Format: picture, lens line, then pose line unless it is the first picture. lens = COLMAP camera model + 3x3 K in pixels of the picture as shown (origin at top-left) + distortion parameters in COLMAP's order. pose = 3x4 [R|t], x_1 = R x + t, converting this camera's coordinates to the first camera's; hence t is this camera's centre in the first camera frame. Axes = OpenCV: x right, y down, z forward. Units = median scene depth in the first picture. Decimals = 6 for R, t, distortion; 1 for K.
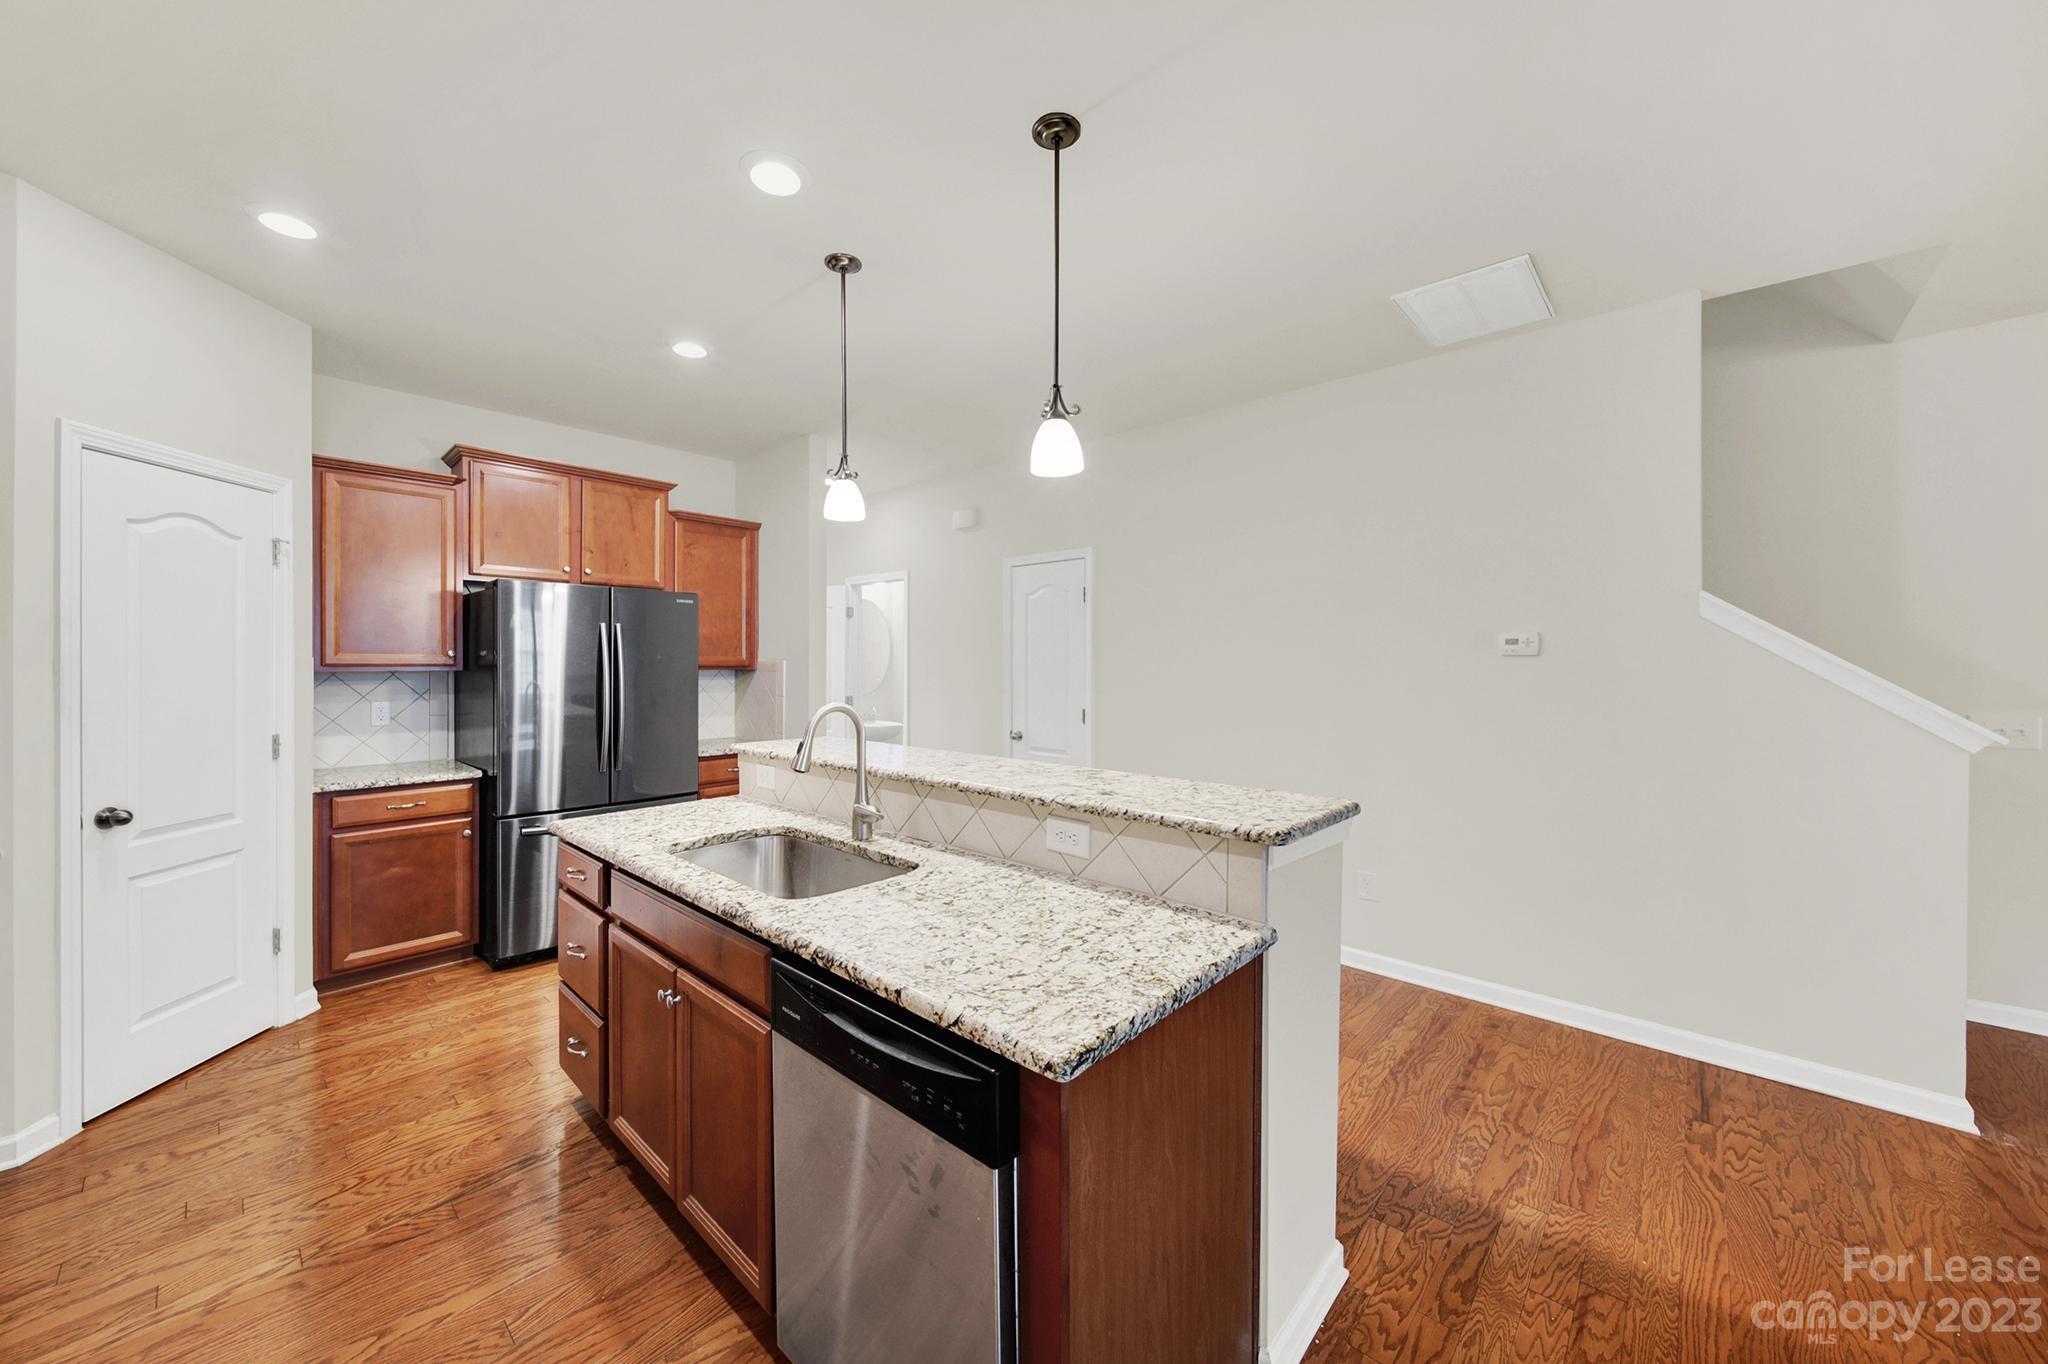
lens RADIAL K [[744.6, 0, 1016.8], [0, 744.6, 661.6], [0, 0, 1]] dist [-0.001610, -0.000751]
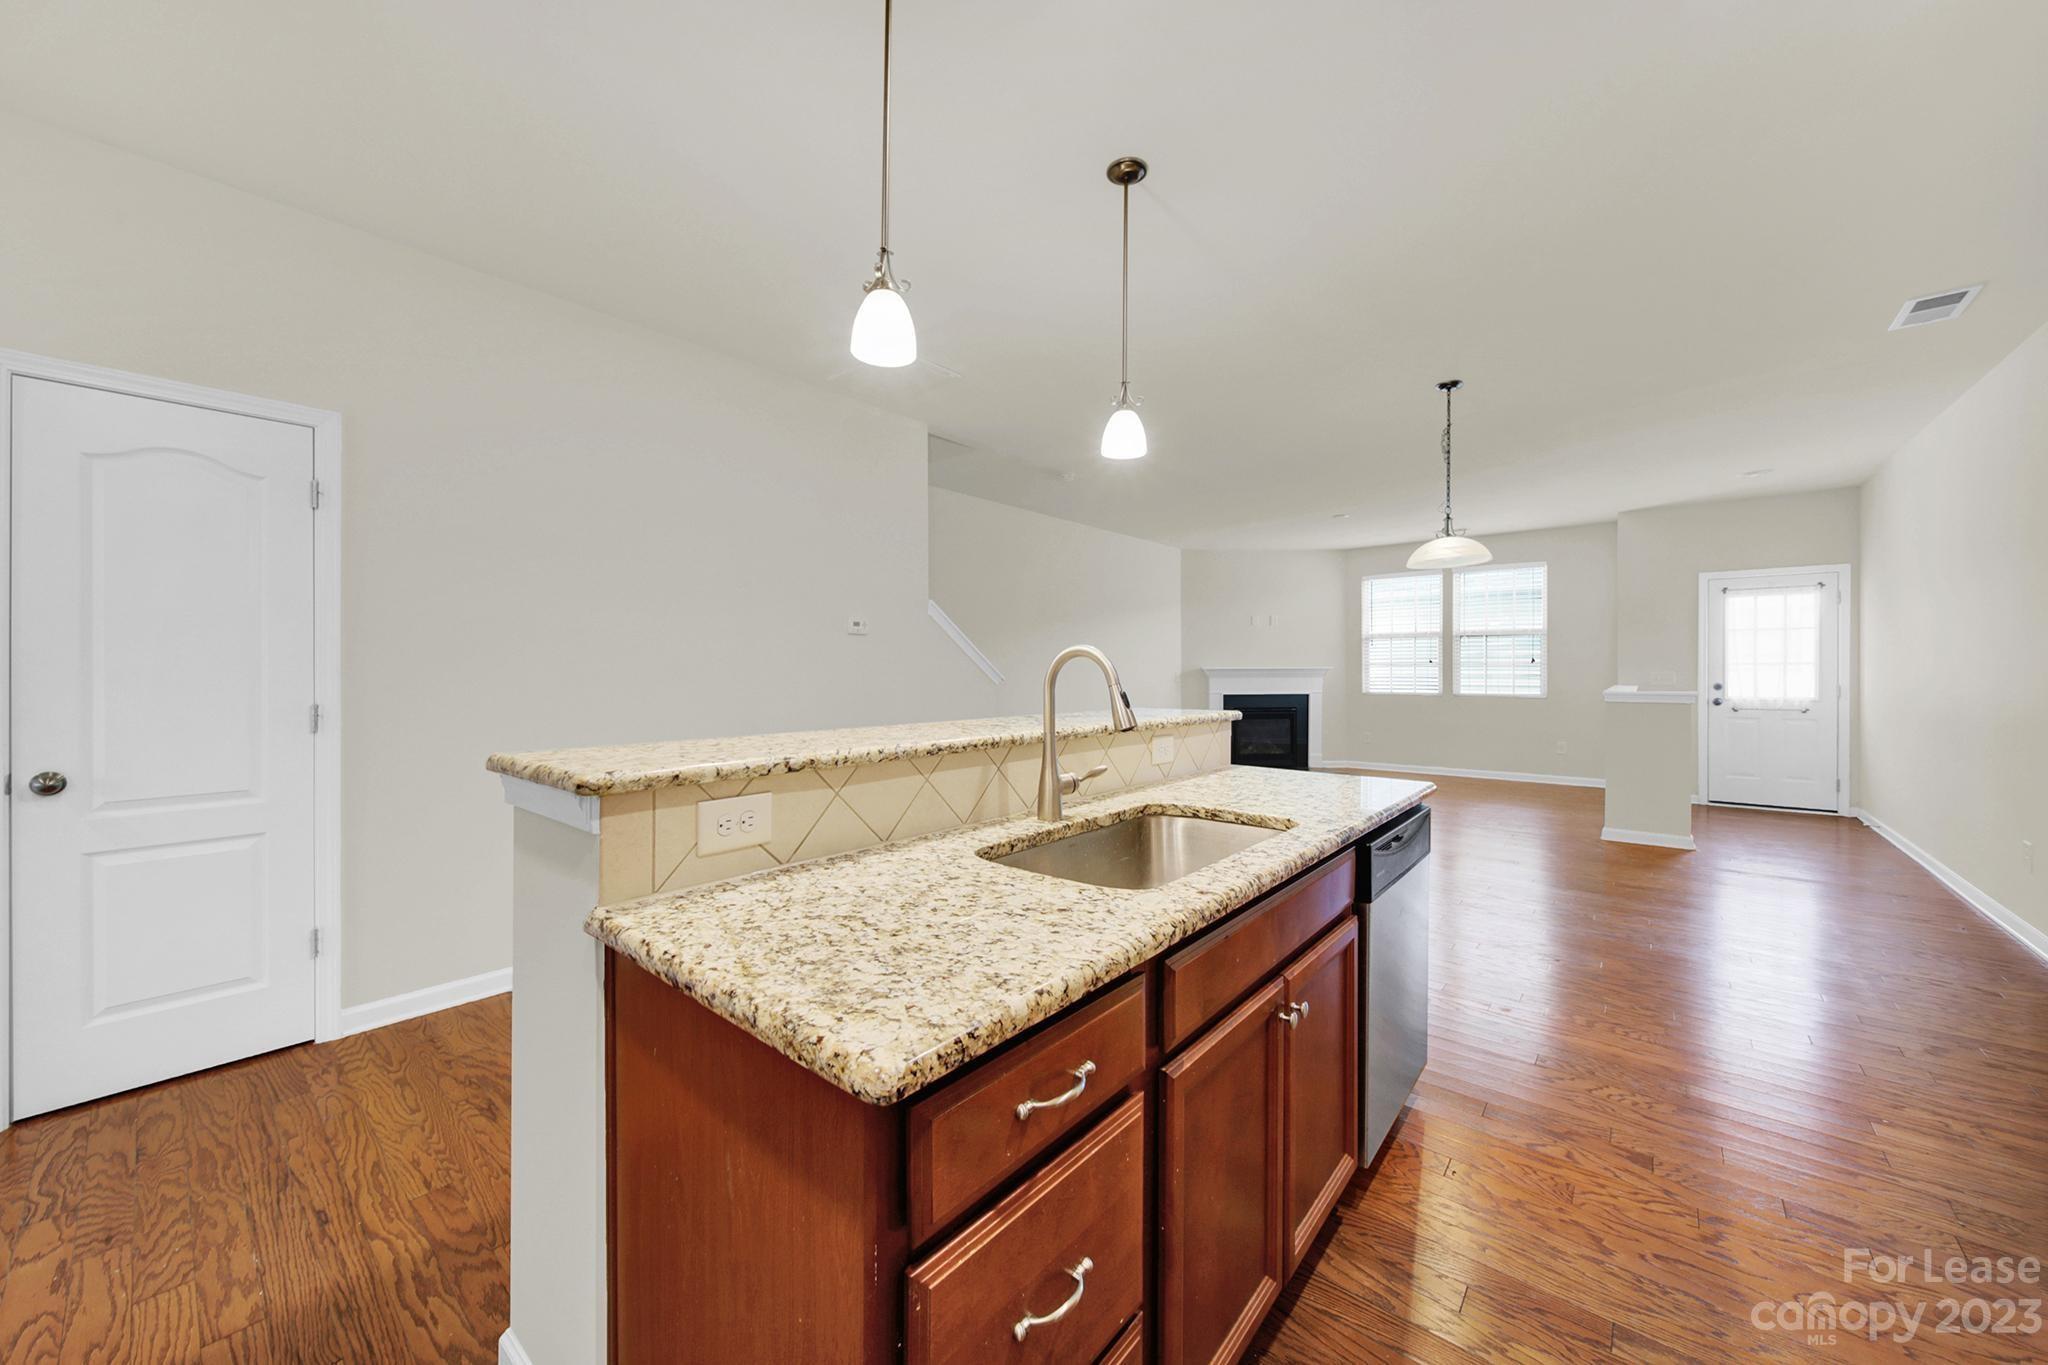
lens RADIAL K [[744.6, 0, 1015.1], [0, 744.6, 670.6], [0, 0, 1]] dist [-0.001610, -0.000751]
pose [[-0.033384, -0.003303, 0.999437, -0.843578], [-0.000222, 0.999995, 0.003297, 0.065061], [-0.999443, -0.000112, -0.033385, 0.906341]]
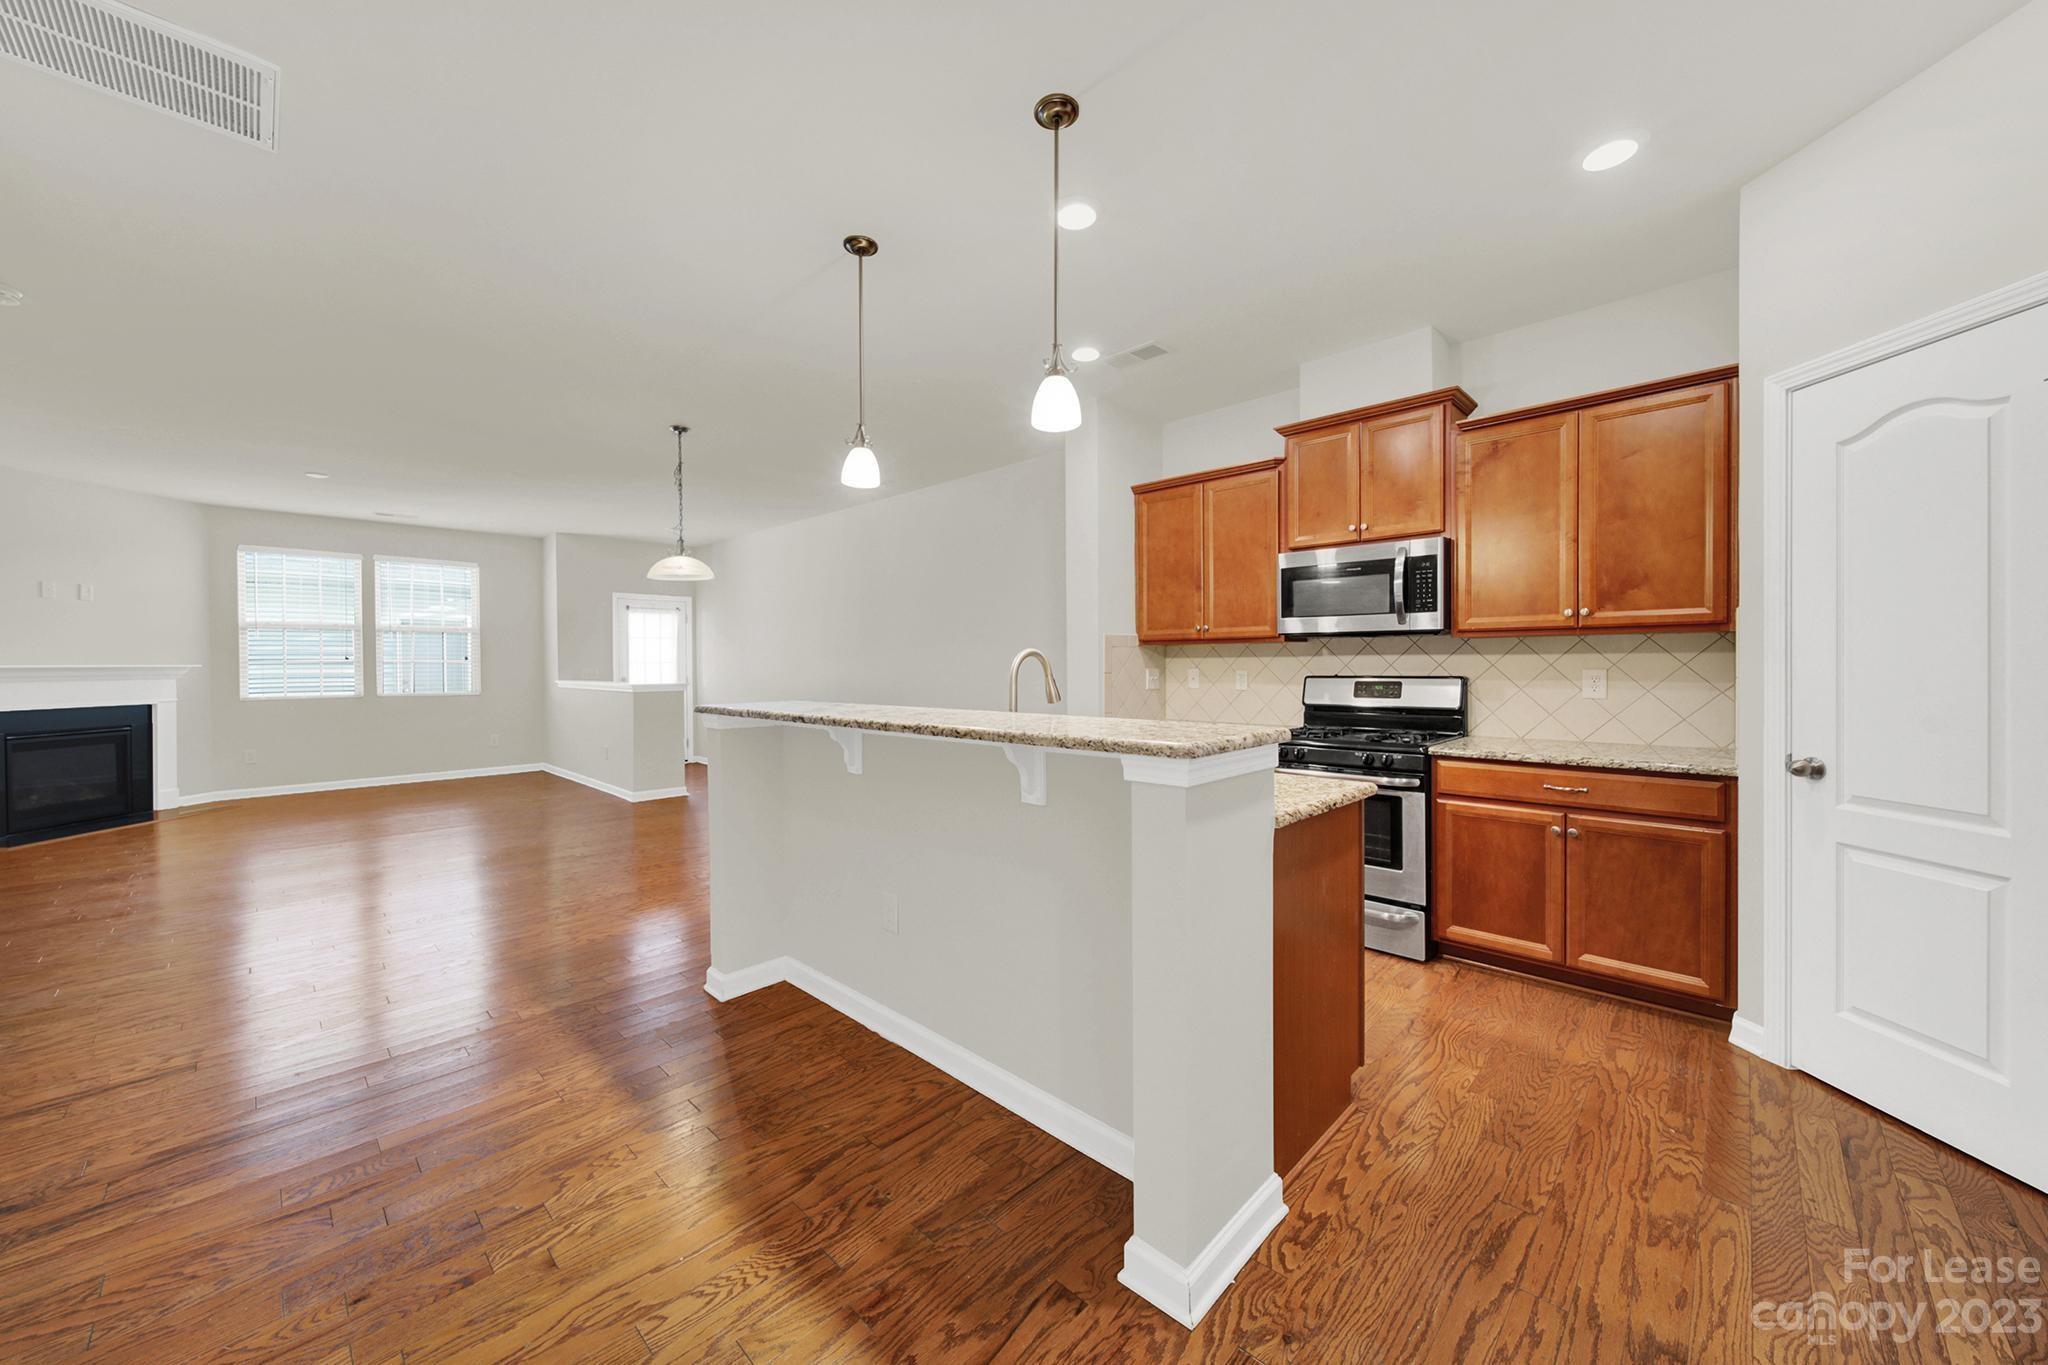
lens RADIAL K [[744.6, 0, 1017.9], [0, 744.6, 678.1], [0, 0, 1]] dist [-0.001610, -0.000751]
pose [[-0.999839, 0.002542, 0.017778, -0.193852], [0.002837, 0.999858, 0.016633, 0.070459], [-0.017733, 0.016681, -0.999704, 1.819091]]
